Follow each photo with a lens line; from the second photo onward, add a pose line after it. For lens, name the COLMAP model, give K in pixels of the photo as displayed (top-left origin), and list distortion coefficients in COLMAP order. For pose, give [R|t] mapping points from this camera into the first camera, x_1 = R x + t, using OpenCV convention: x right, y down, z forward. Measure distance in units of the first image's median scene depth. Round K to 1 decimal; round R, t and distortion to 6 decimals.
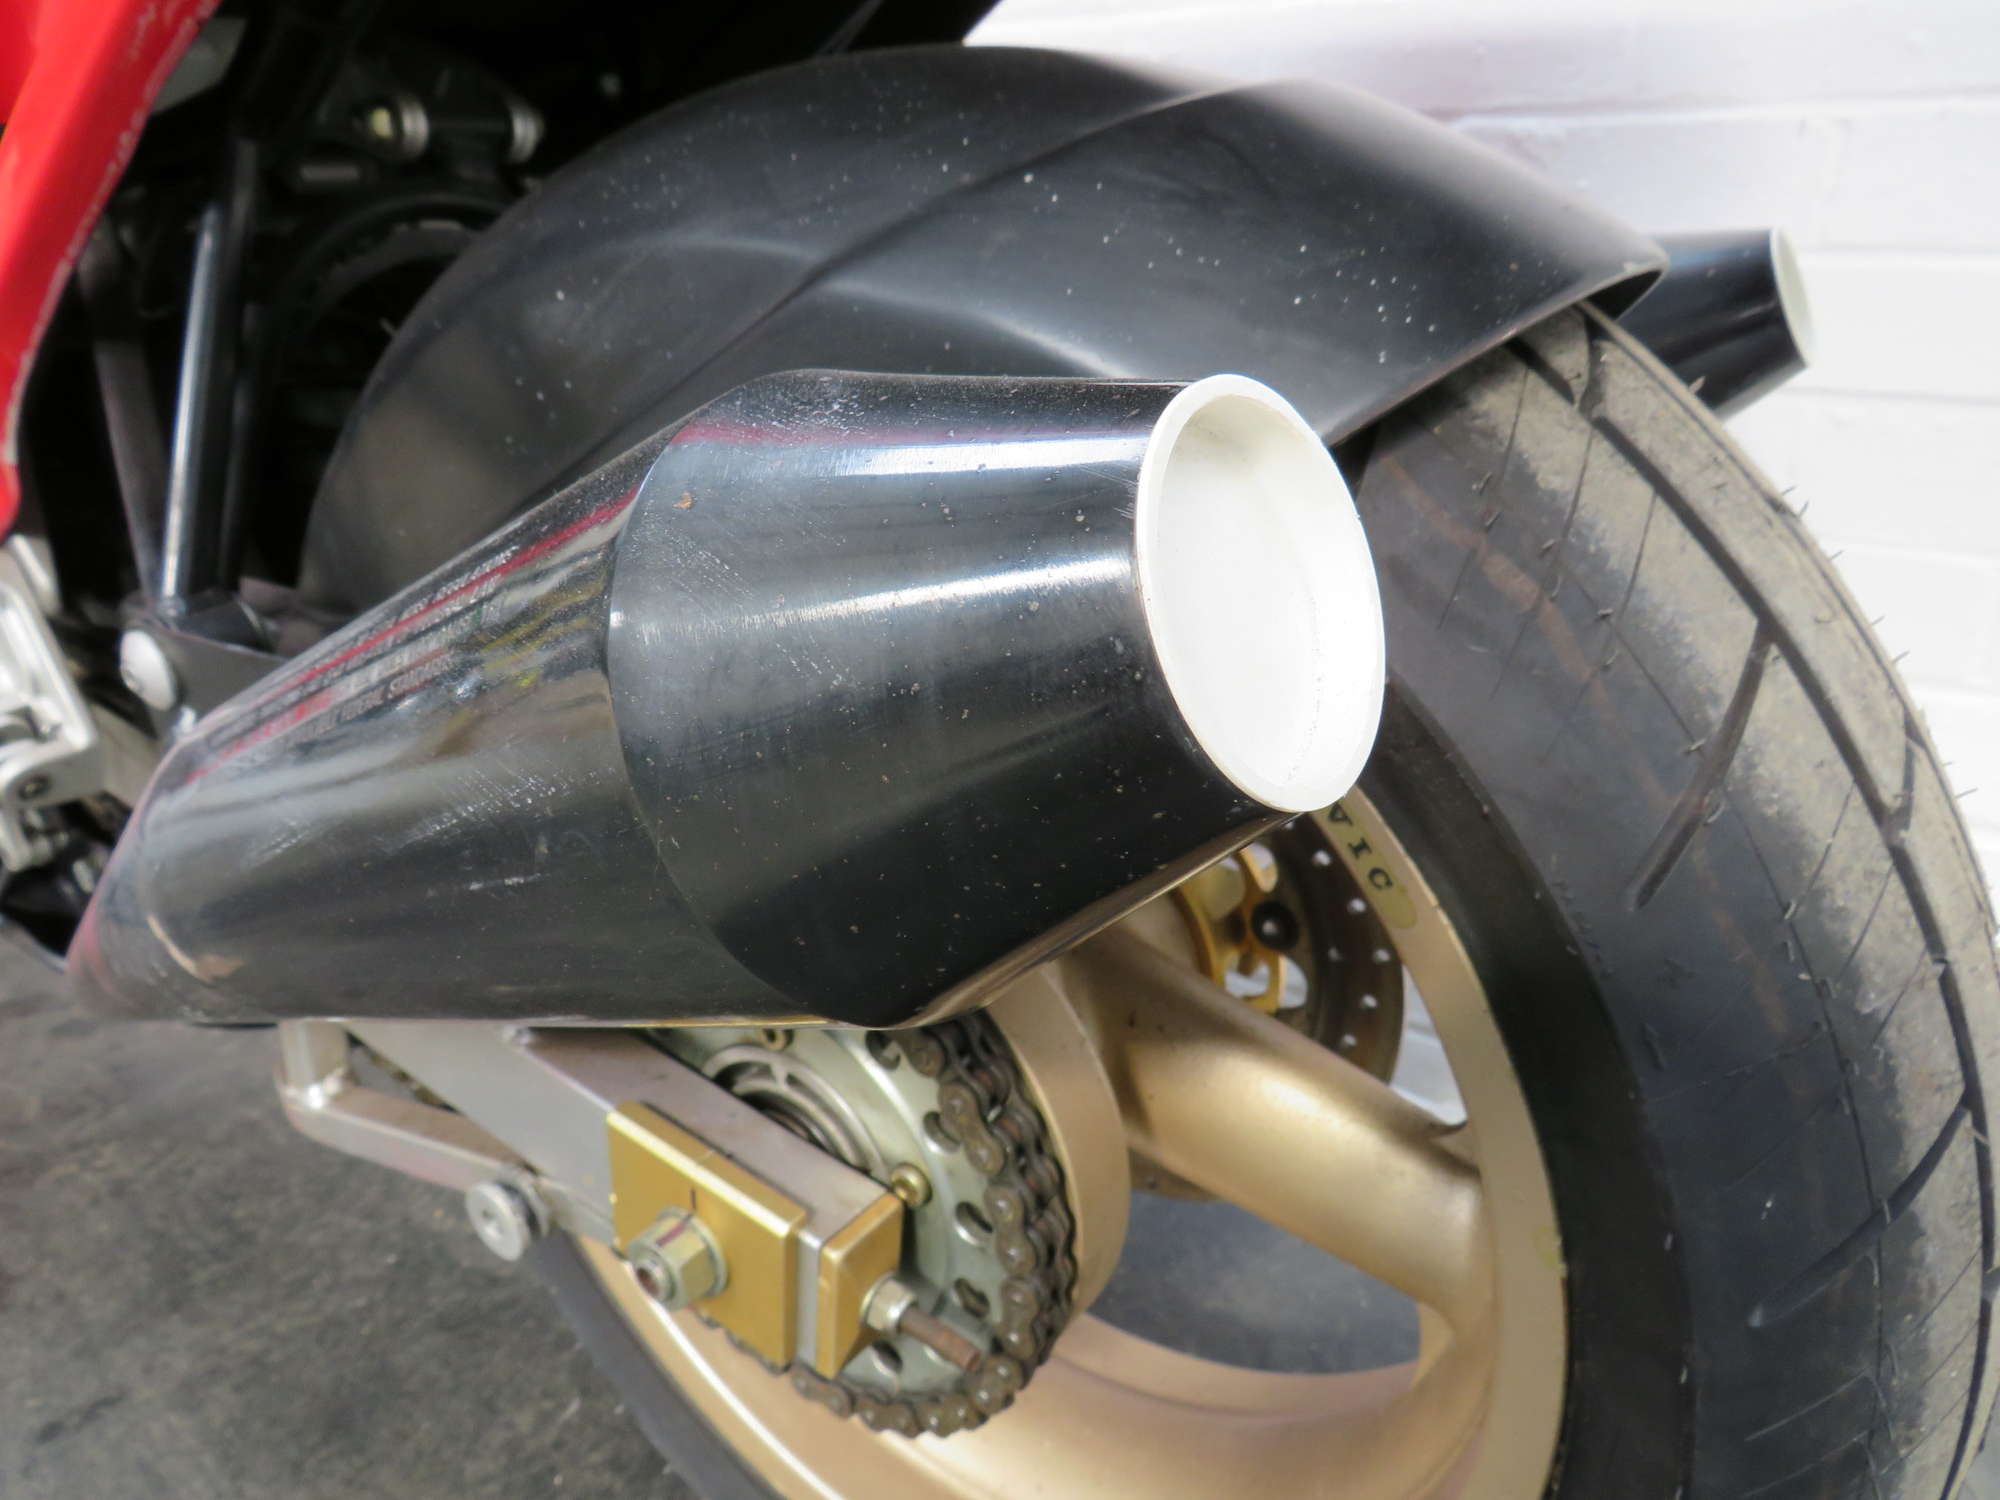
lens RADIAL K [[1445.9, 0, 1004.8], [0, 1445.9, 747.4], [0, 0, 1]] dist [-0.018730, 0.008772]
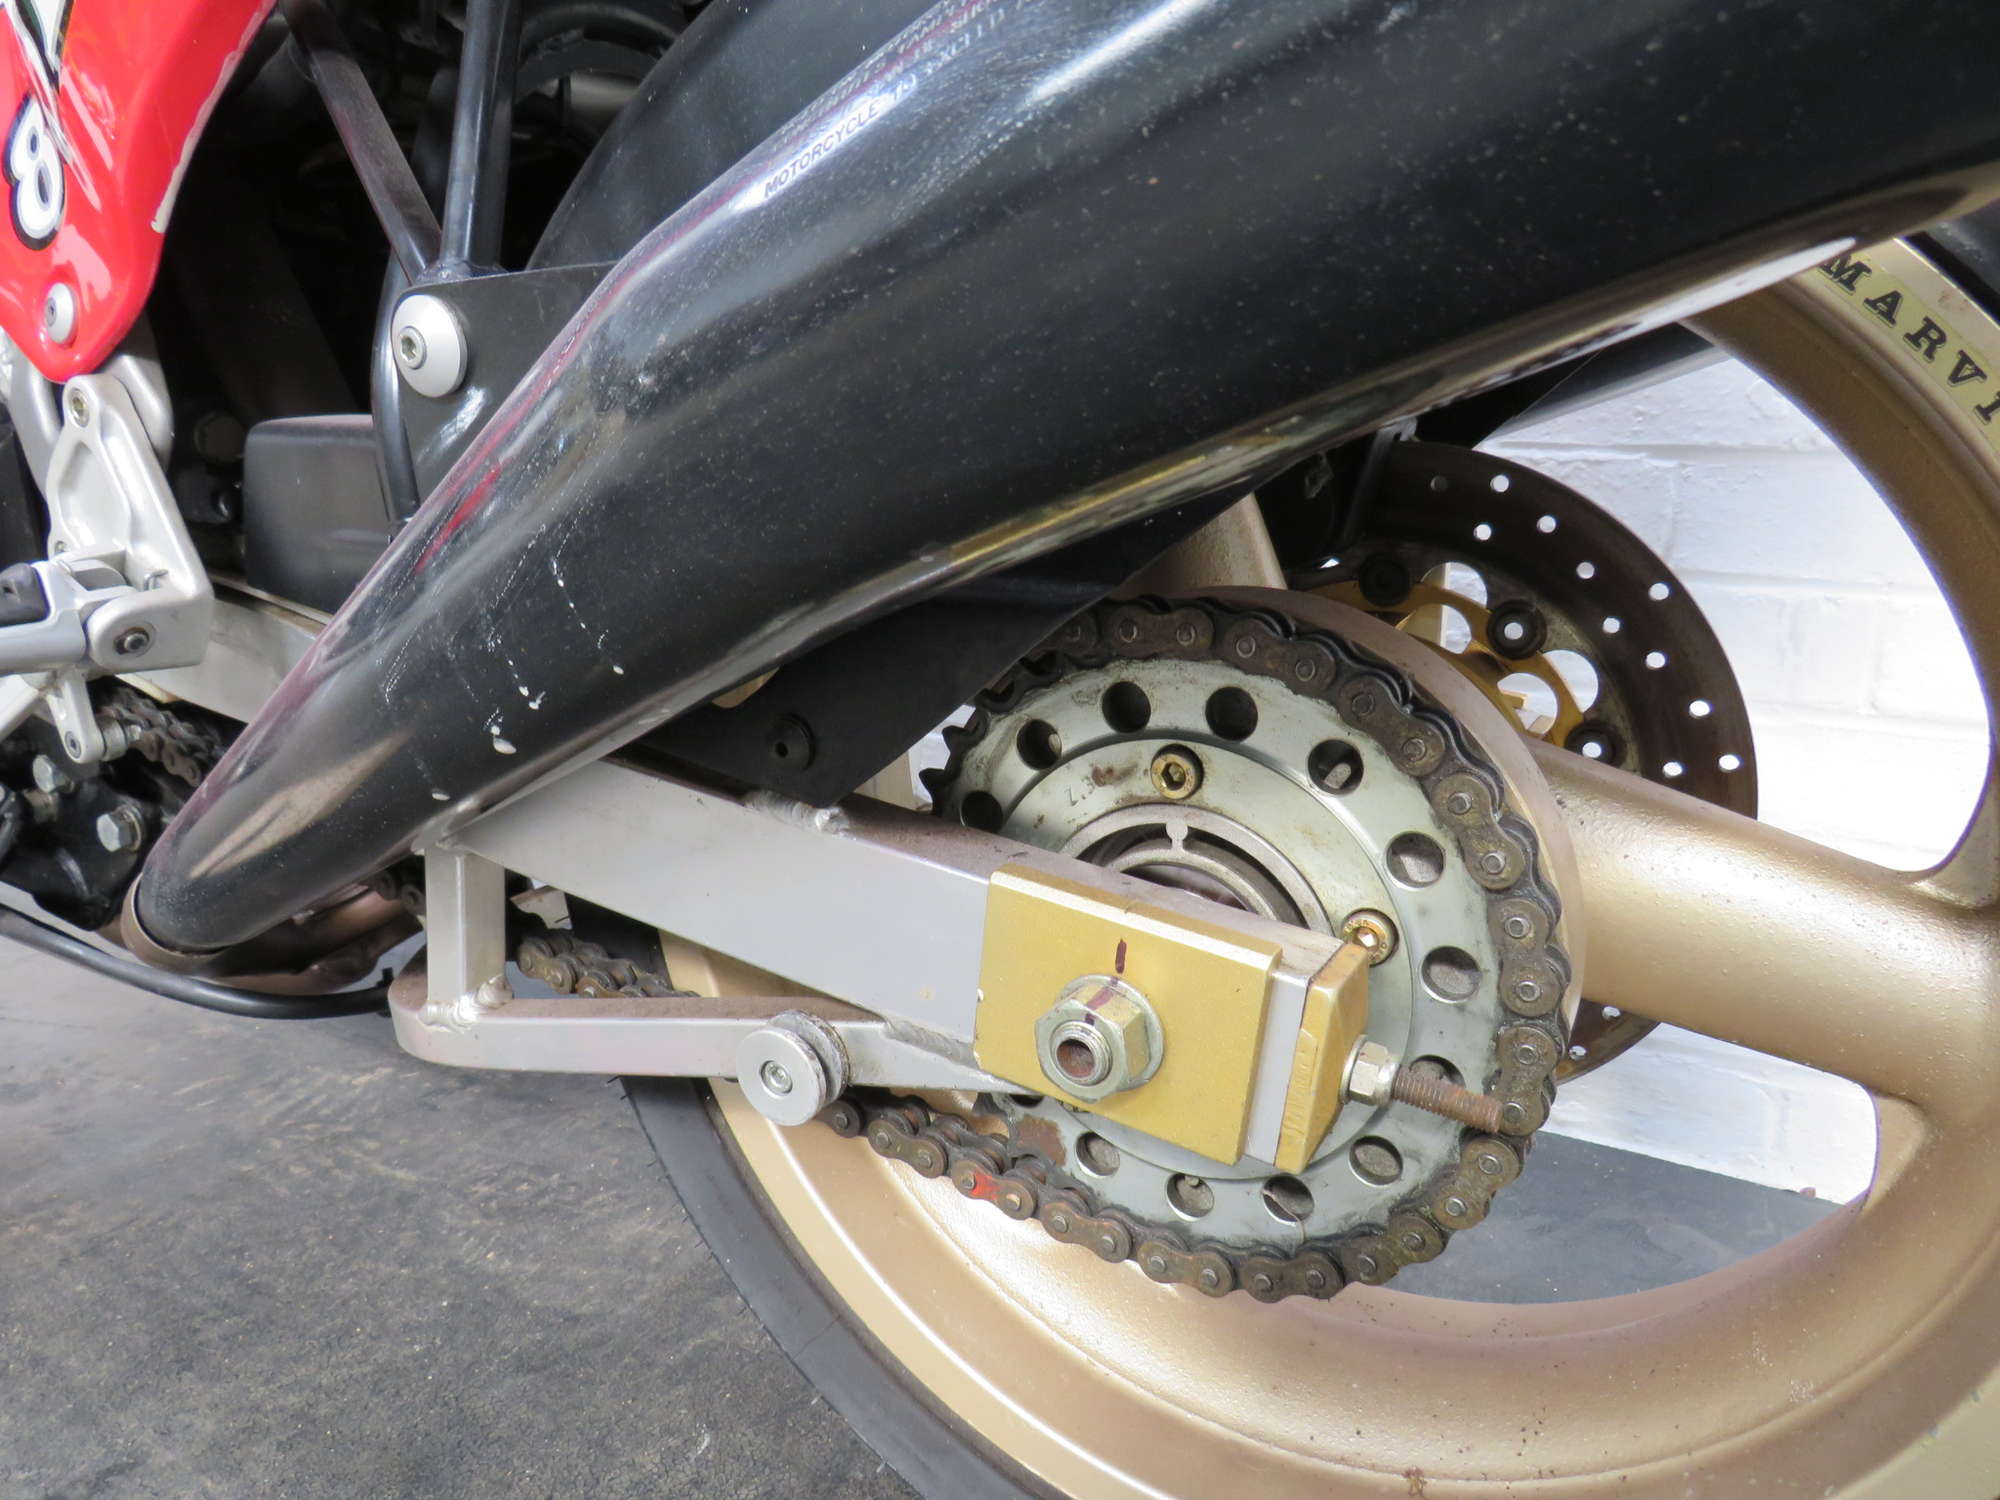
lens RADIAL K [[1427.4, 0, 983.3], [0, 1427.4, 762.8], [0, 0, 1]] dist [-0.017354, -0.005025]
pose [[0.994386, -0.014124, 0.104868, -0.279581], [0.028038, 0.990798, -0.132416, 0.230392], [-0.102033, 0.134613, 0.985631, 0.148837]]
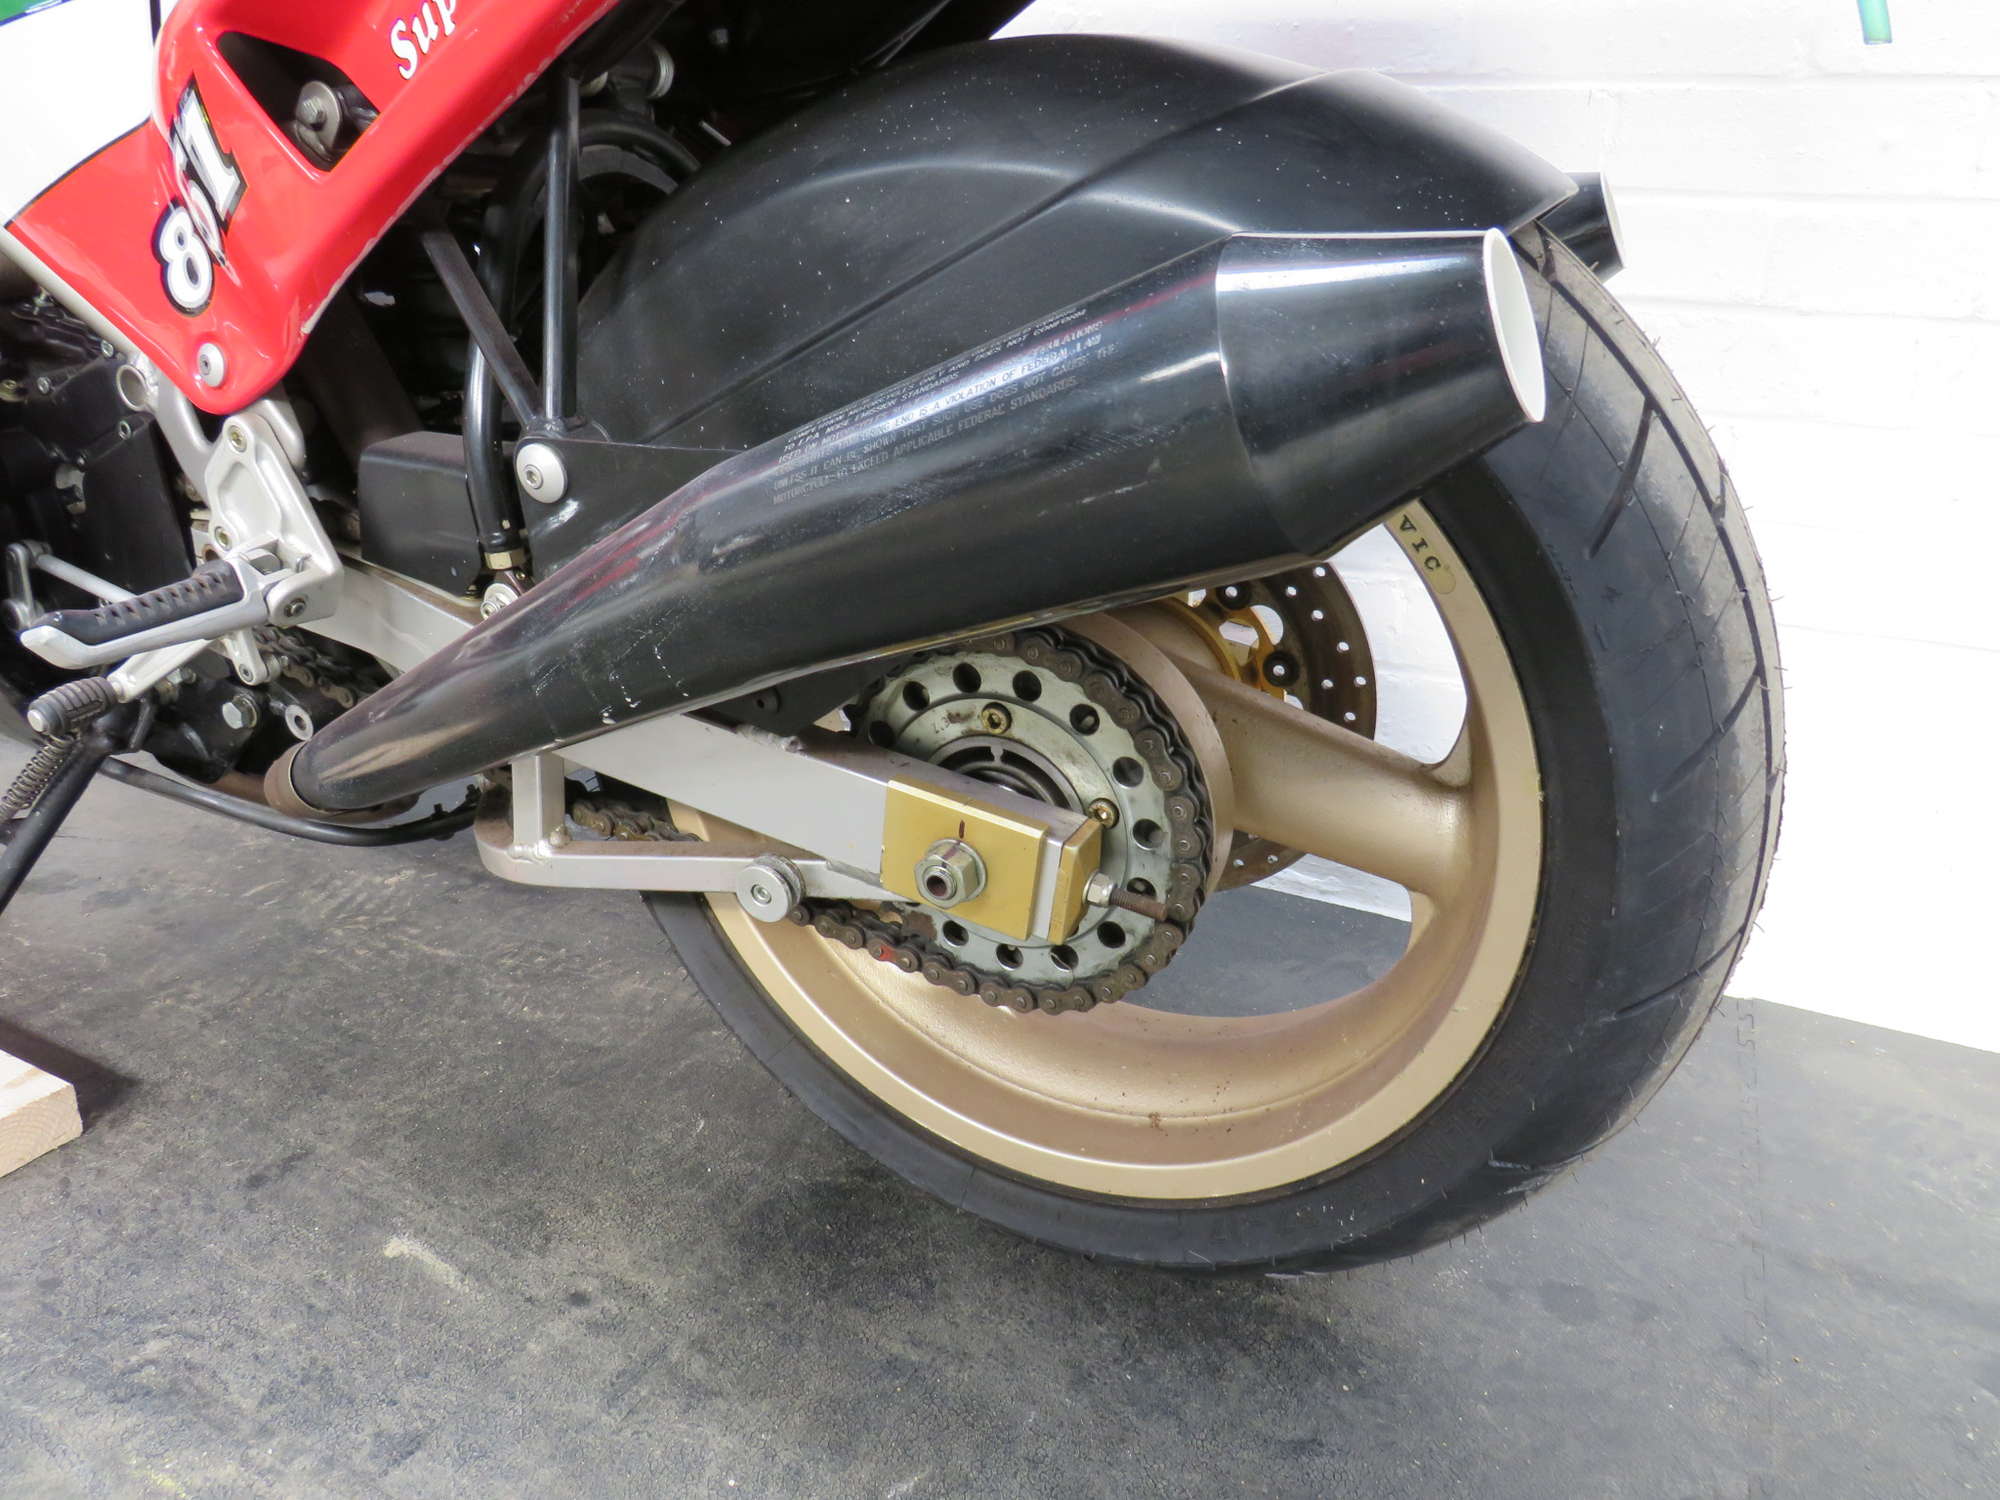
lens RADIAL K [[1493.4, 0, 1000.2], [0, 1493.4, 756.8], [0, 0, 1]] dist [-0.035604, 0.039943]
pose [[0.983190, -0.048668, 0.175978, -0.326869], [0.042727, 0.998387, 0.037394, 0.138086], [-0.177514, -0.029246, 0.983684, -0.361864]]
